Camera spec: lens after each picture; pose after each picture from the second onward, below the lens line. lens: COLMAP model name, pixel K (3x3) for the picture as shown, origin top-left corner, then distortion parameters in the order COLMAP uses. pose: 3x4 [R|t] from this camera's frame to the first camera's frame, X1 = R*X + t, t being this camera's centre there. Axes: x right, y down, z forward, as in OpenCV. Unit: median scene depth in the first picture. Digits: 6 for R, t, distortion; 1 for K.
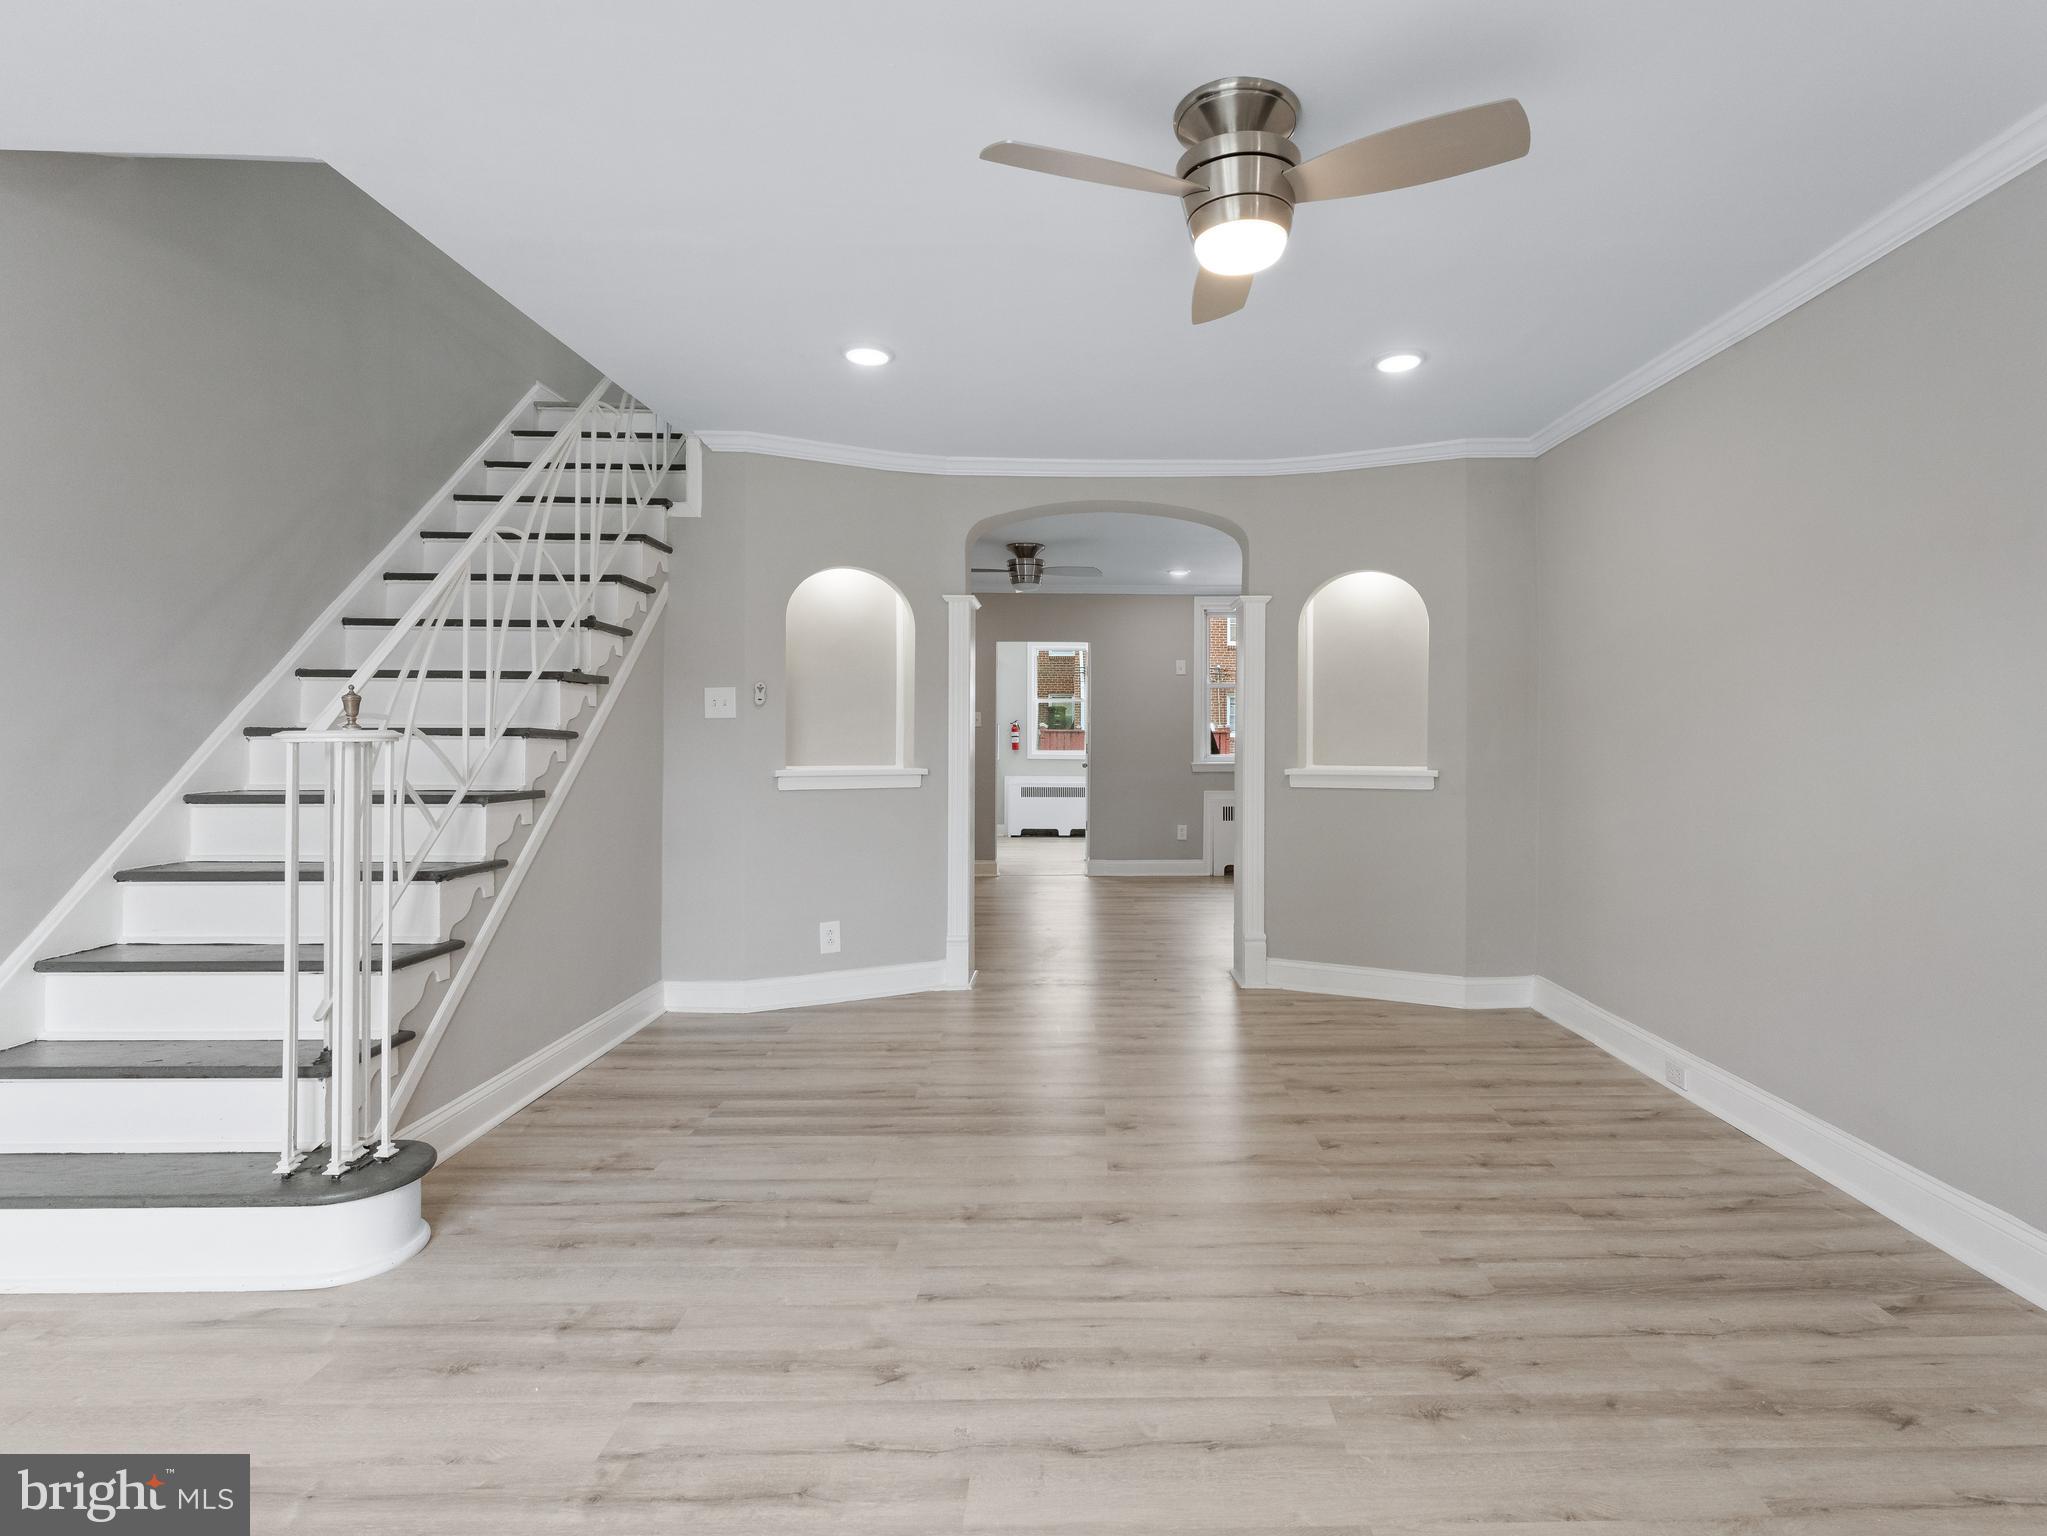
lens RADIAL K [[993.2, 0, 1054.7], [0, 993.2, 747.6], [0, 0, 1]] dist [-0.002169, 0.000093]
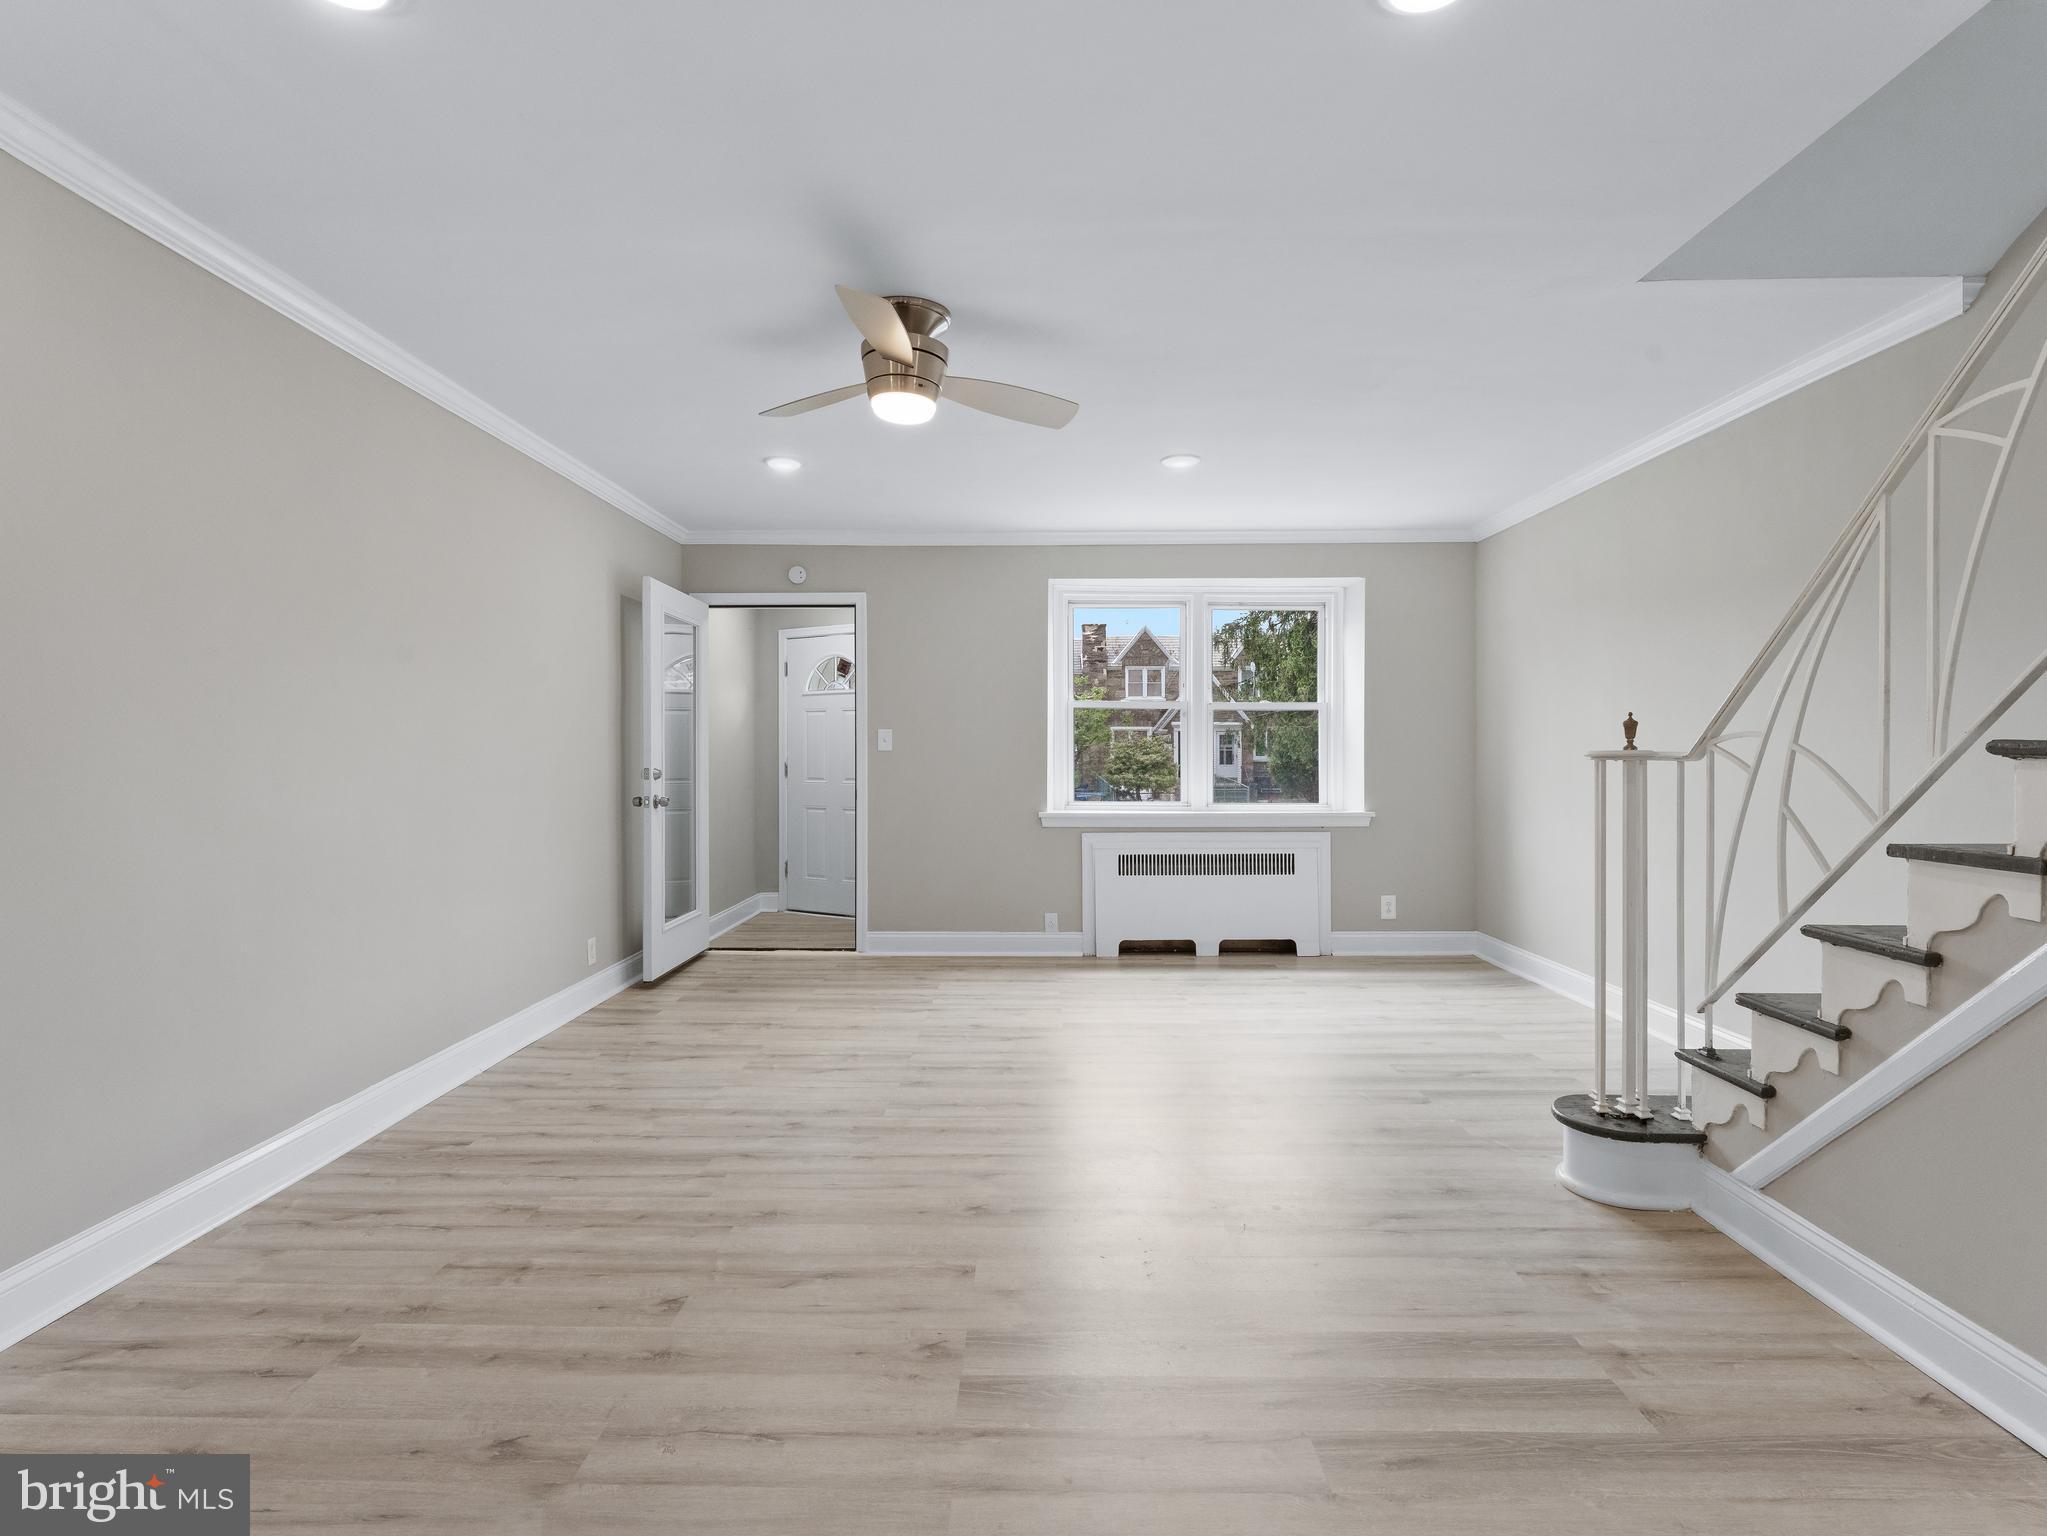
lens RADIAL K [[914.0, 0, 1001.6], [0, 914.0, 746.0], [0, 0, 1]] dist [-0.077983, -0.001045]
pose [[-0.999926, 0.000081, 0.012193, 0.021387], [0.000080, 1.000000, -0.000101, -0.019745], [-0.012193, -0.000100, -0.999926, 1.736088]]
